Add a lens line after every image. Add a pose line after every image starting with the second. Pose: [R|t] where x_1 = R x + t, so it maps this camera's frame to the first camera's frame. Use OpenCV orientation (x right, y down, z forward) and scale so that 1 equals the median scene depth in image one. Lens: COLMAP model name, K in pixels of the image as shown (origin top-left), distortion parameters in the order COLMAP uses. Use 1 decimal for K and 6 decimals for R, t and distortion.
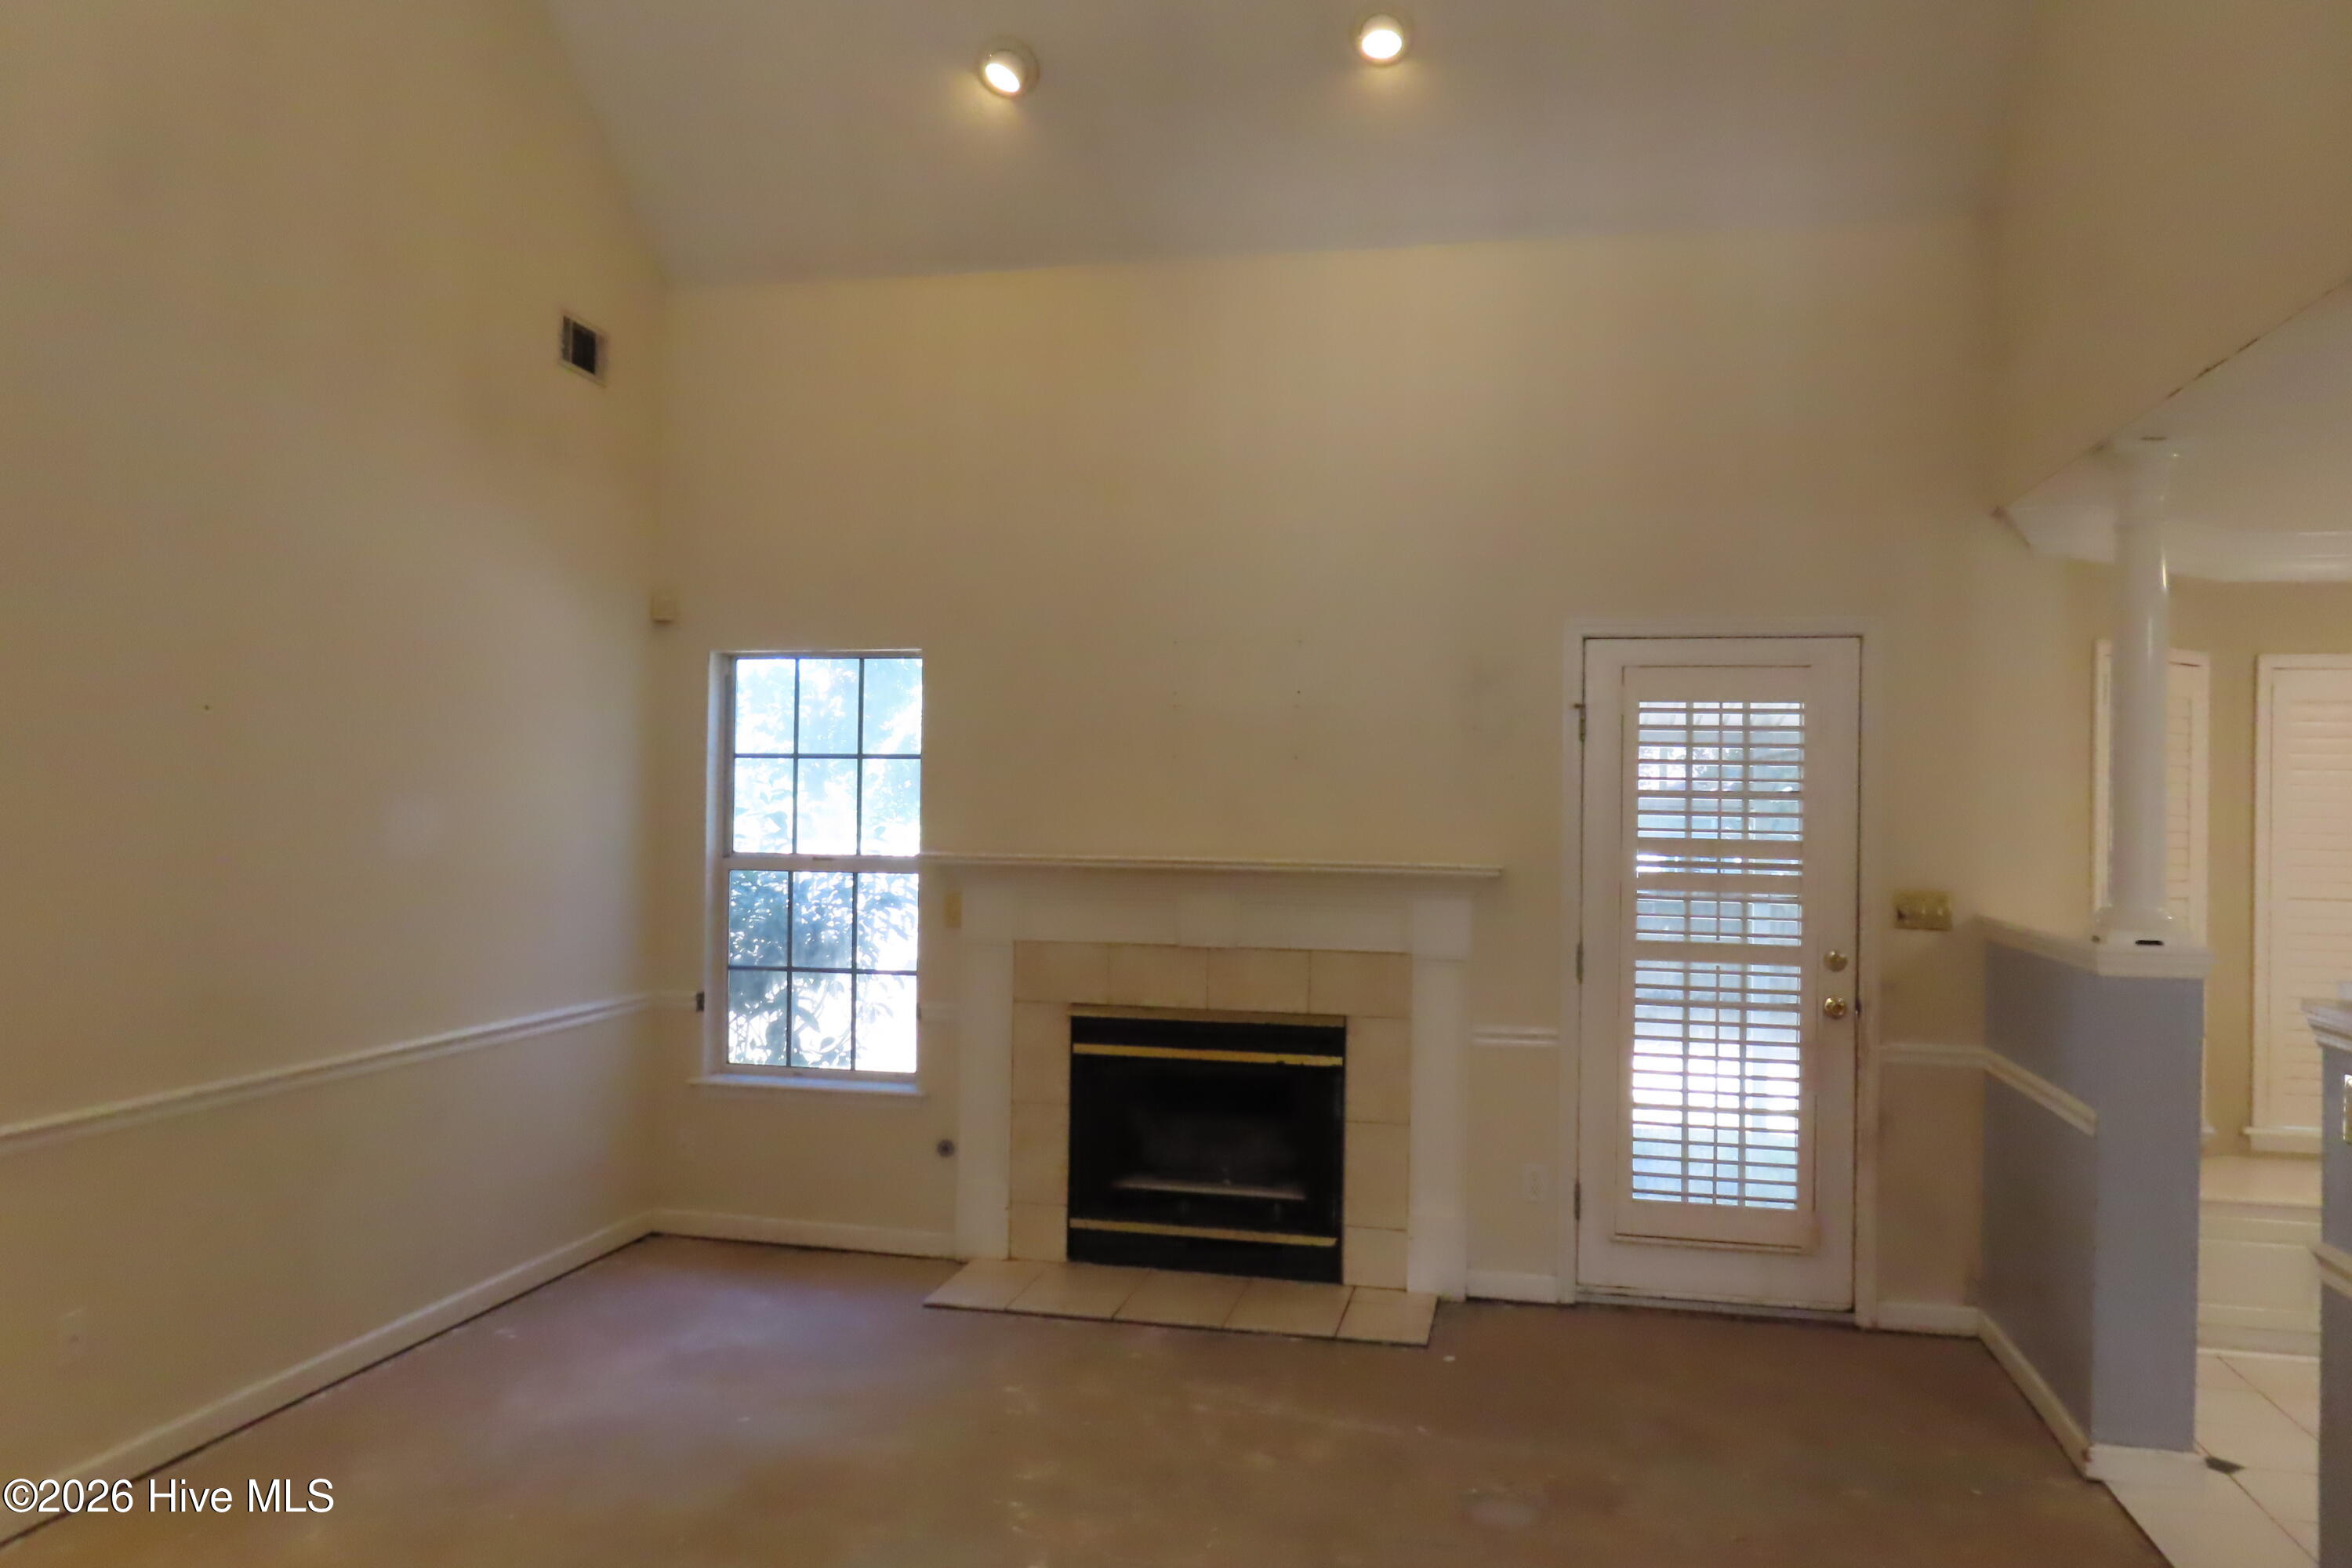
lens RADIAL K [[1691.0, 0, 1176.0], [0, 1691.0, 784.0], [0, 0, 1]] dist [-0.004950, -0.000696]
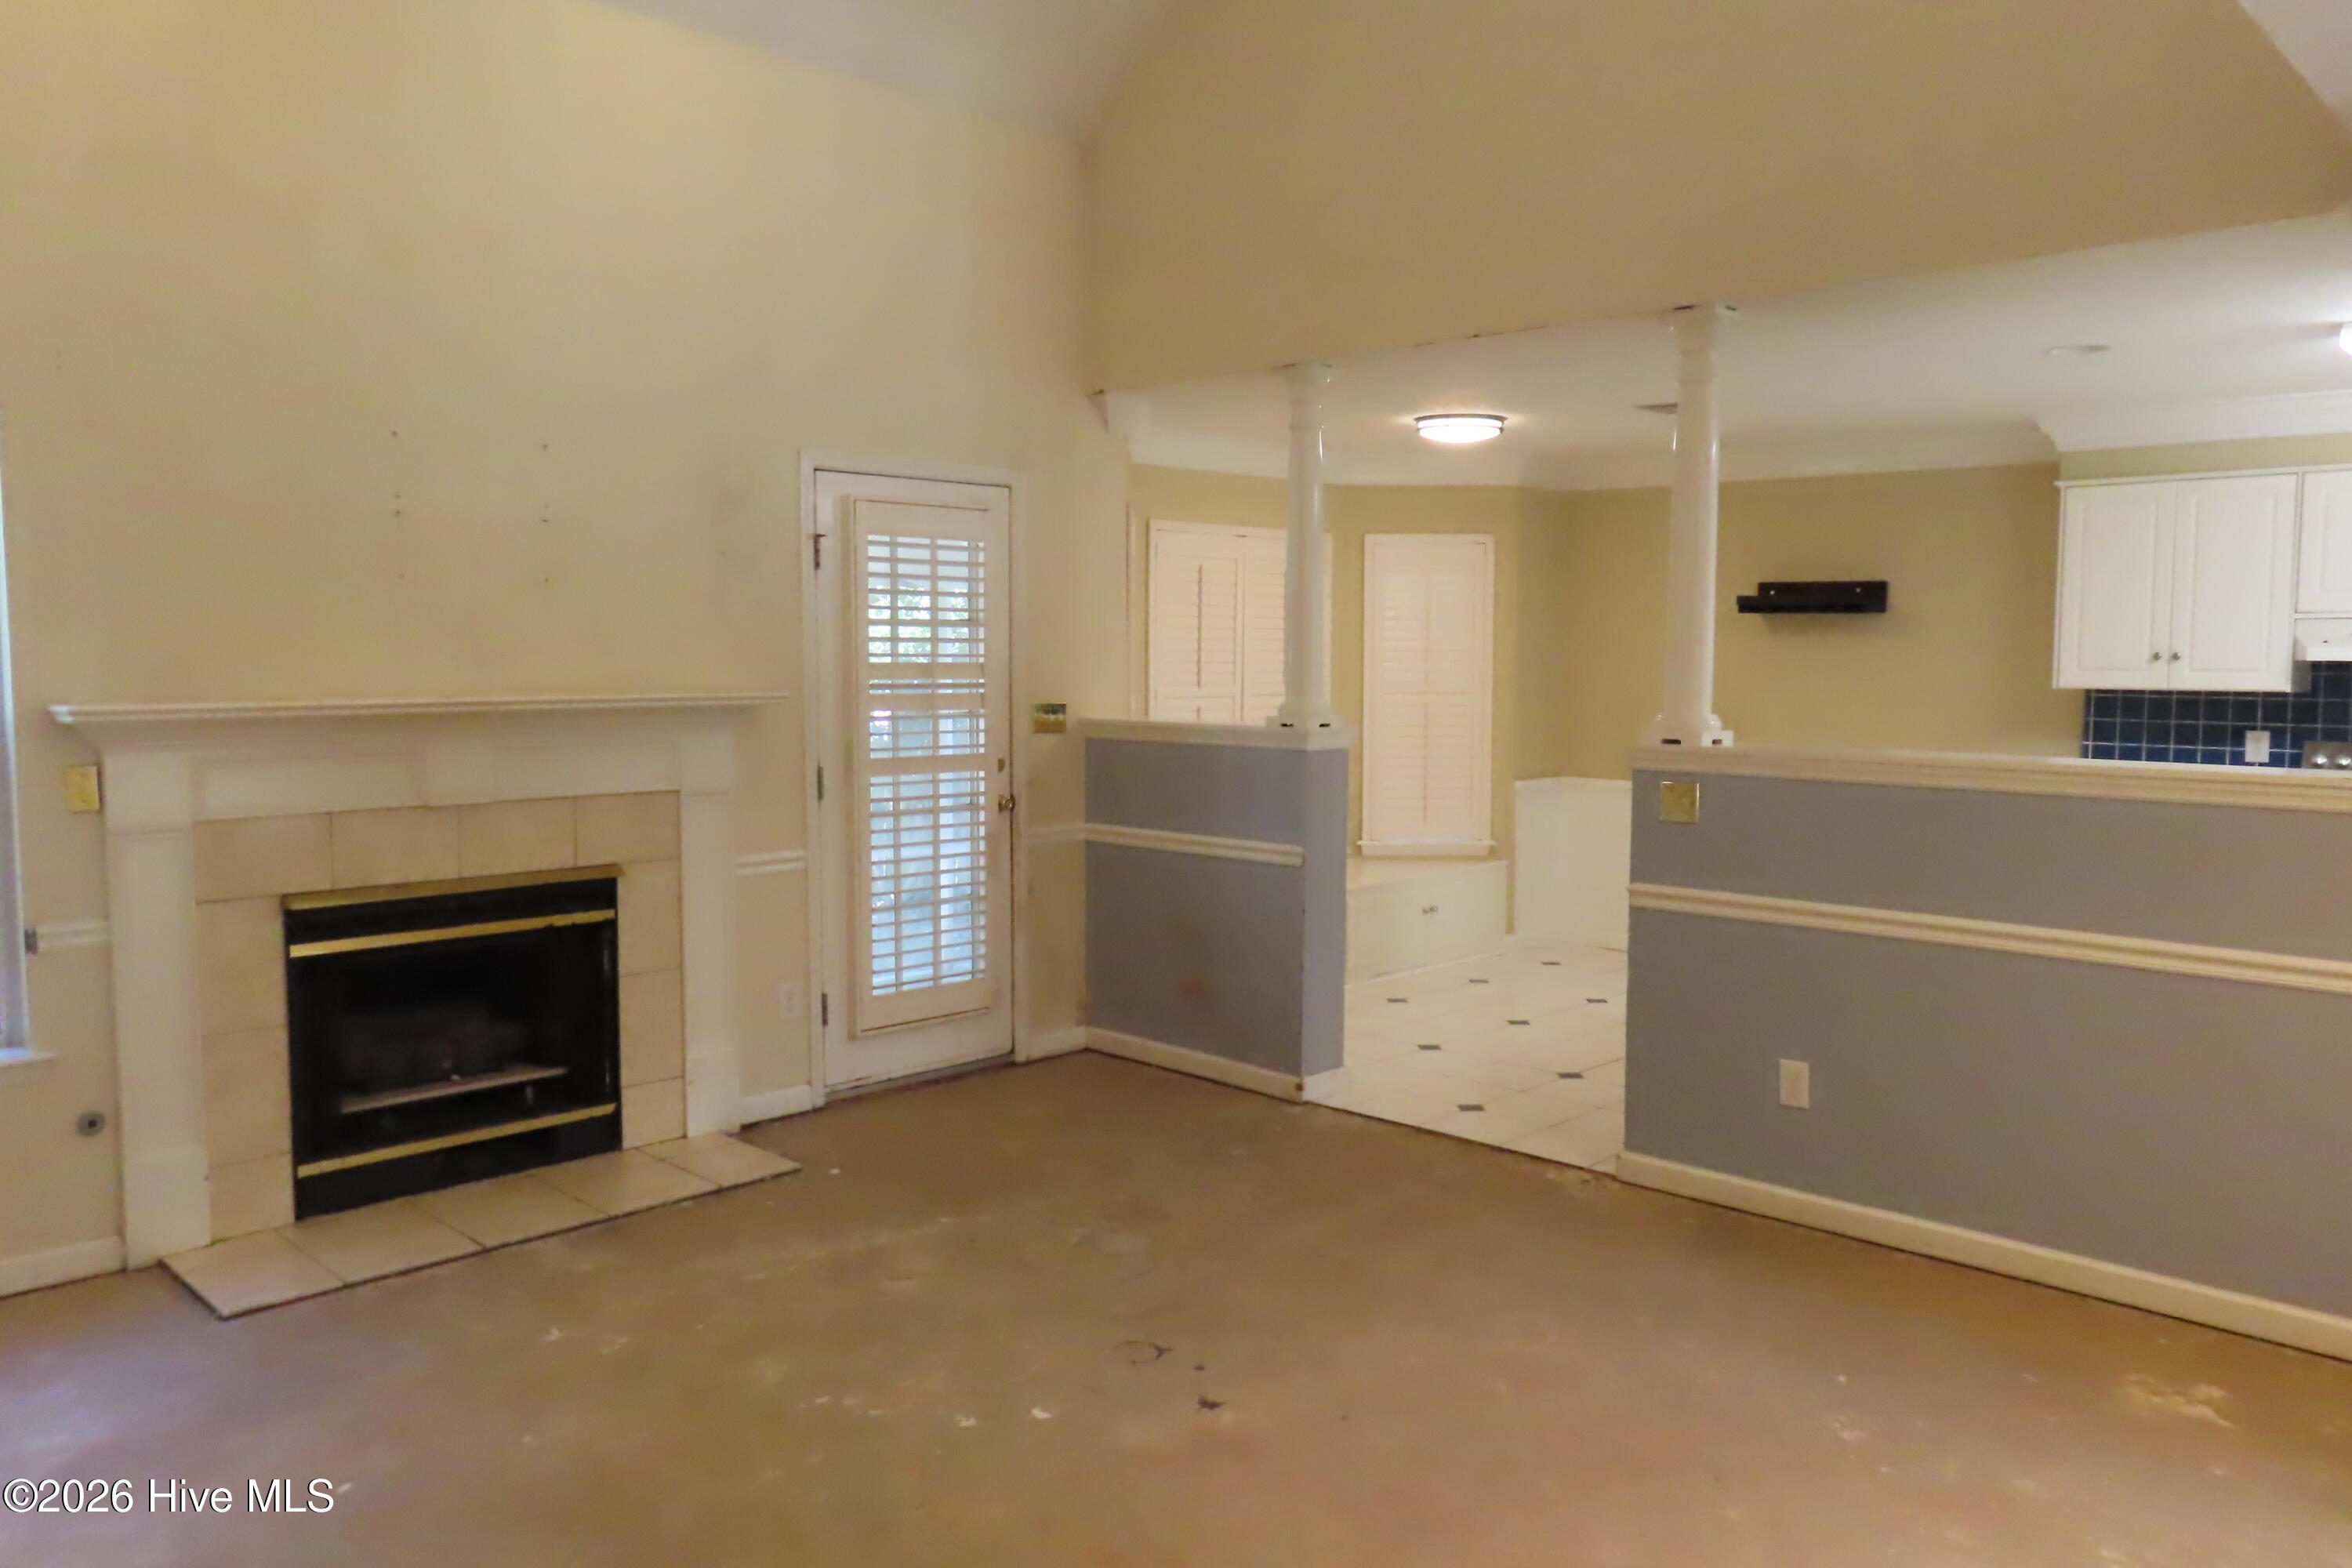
lens RADIAL K [[1691.0, 0, 1176.0], [0, 1691.0, 784.0], [0, 0, 1]] dist [-0.004950, -0.000696]
pose [[0.521080, -0.080680, 0.849686, -0.531301], [-0.002320, 0.995385, 0.095937, 0.004843], [-0.853505, -0.051962, 0.518487, 0.271794]]
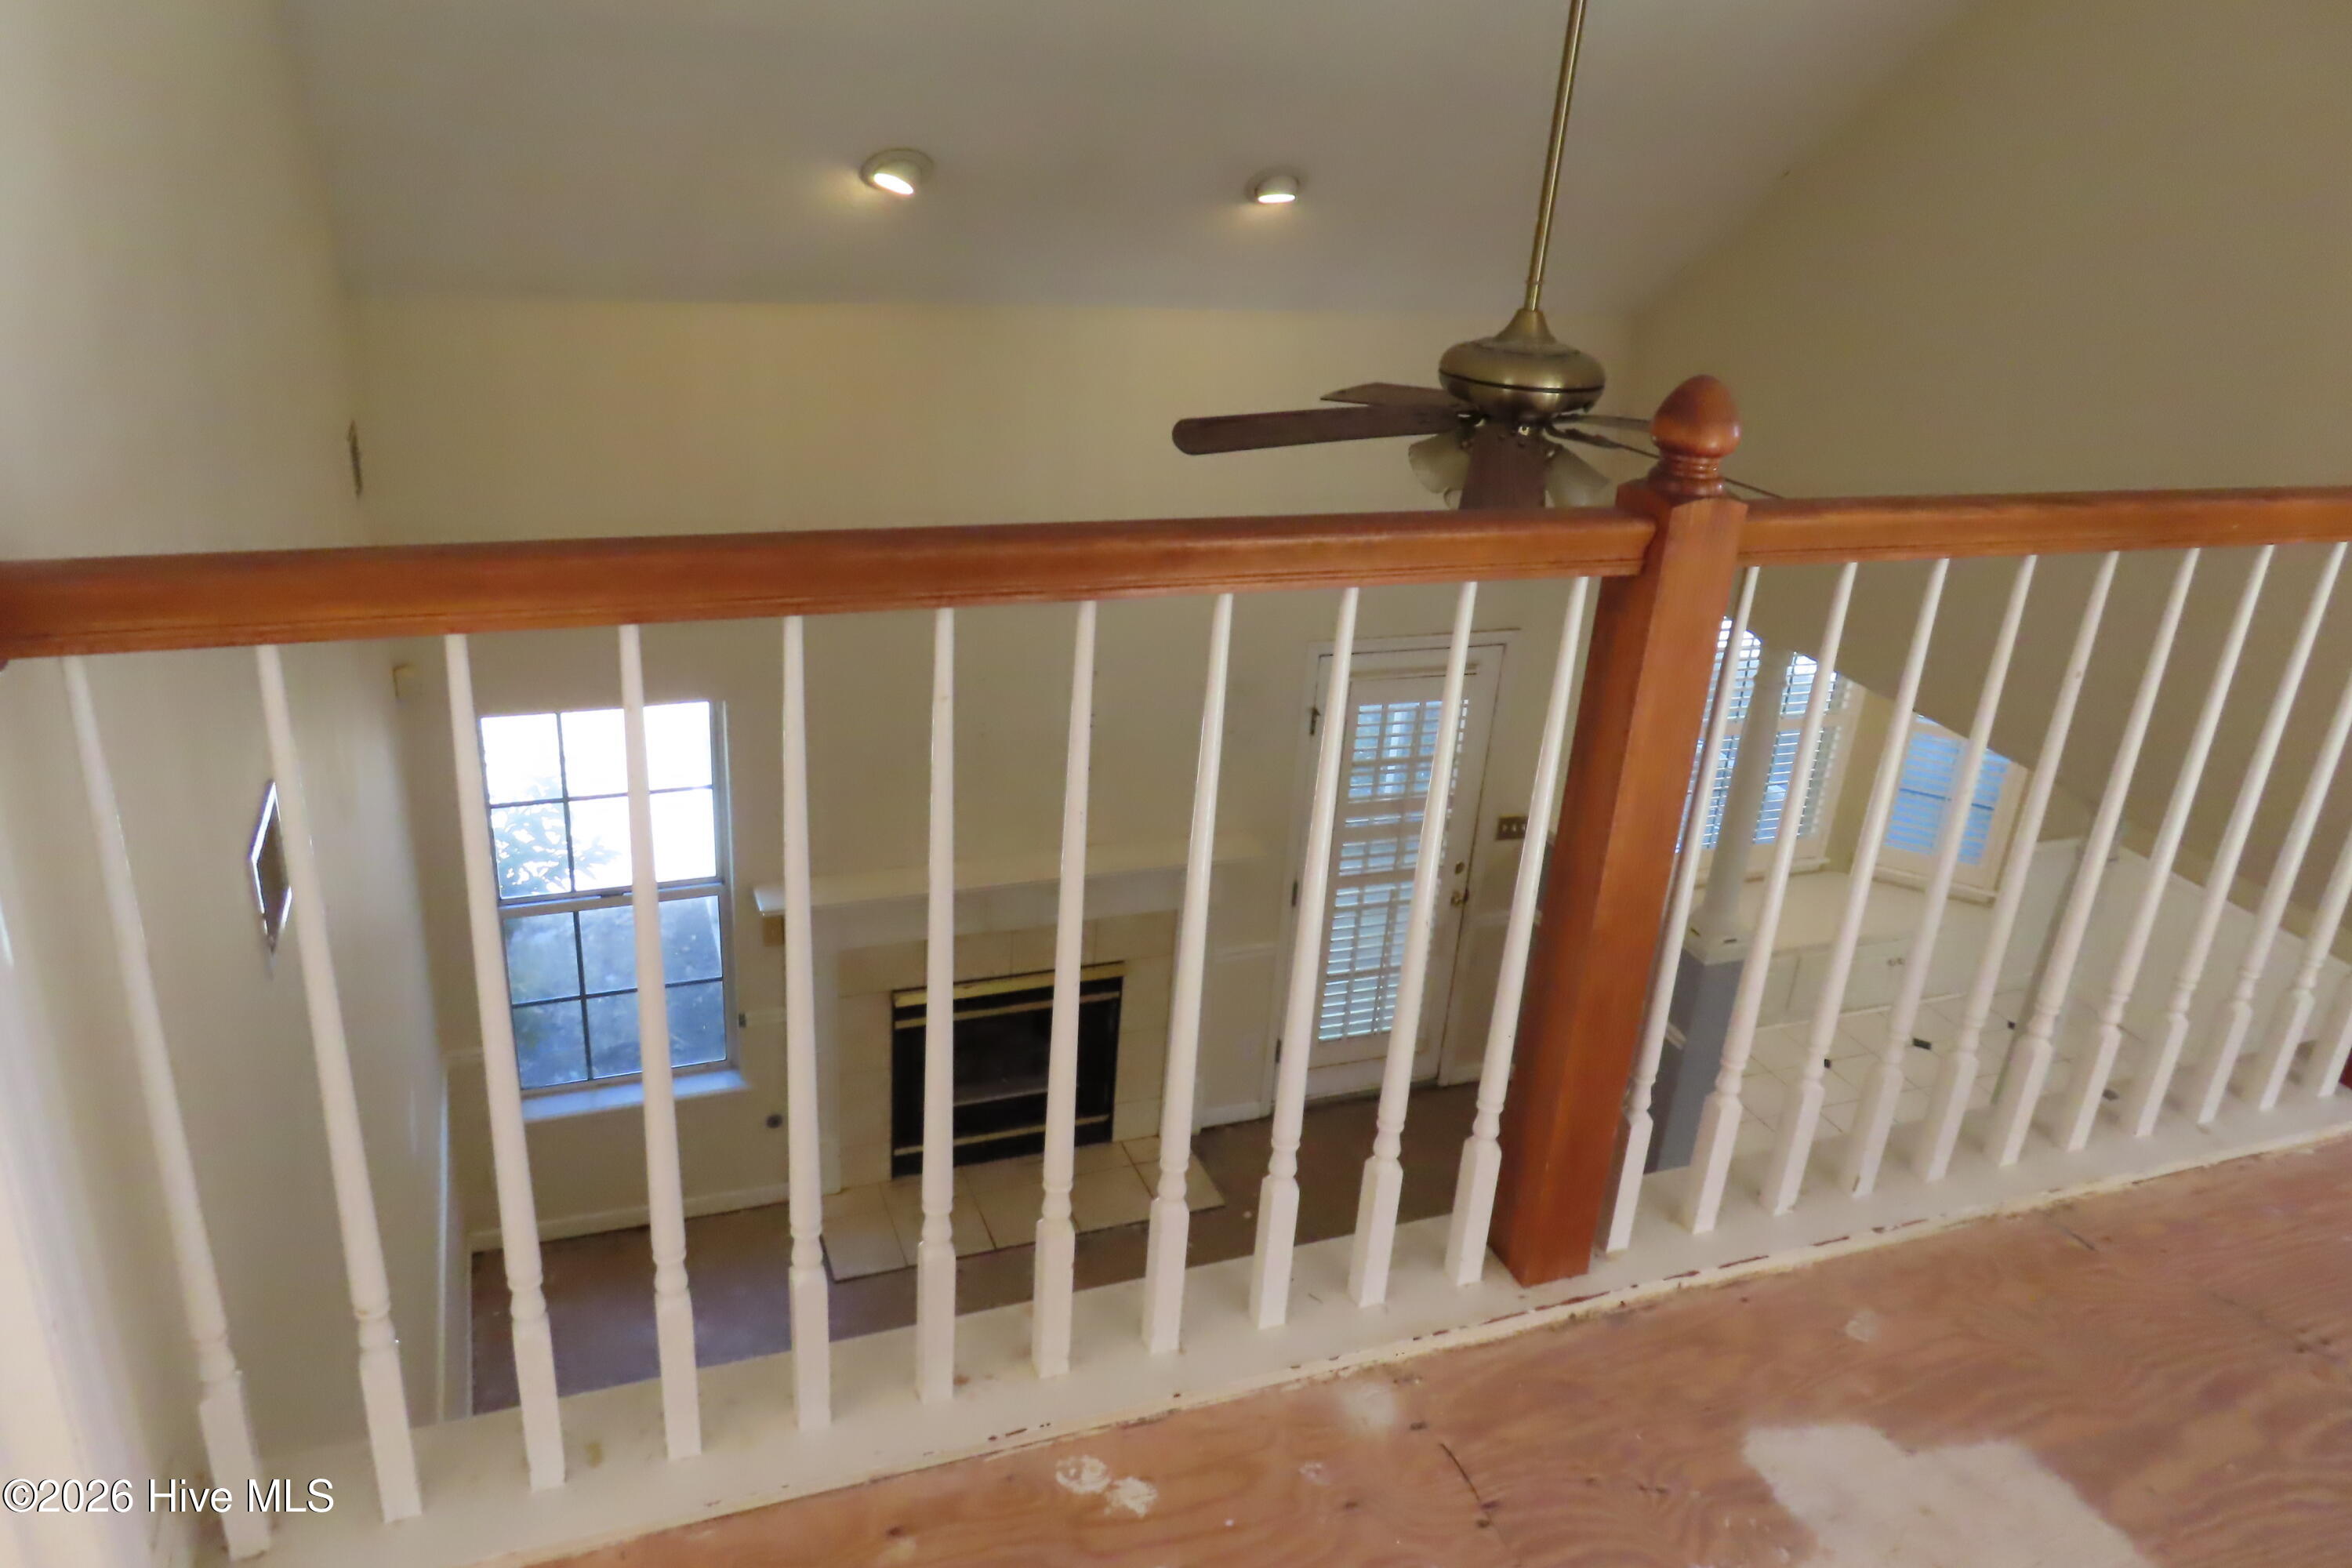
lens RADIAL K [[1691.0, 0, 1176.0], [0, 1691.0, 784.0], [0, 0, 1]] dist [-0.004950, -0.000696]
pose [[0.827124, -0.185135, 0.530651, -0.505135], [-0.062288, 0.908173, 0.413934, -0.499547], [-0.558557, -0.375428, 0.739641, 0.125905]]
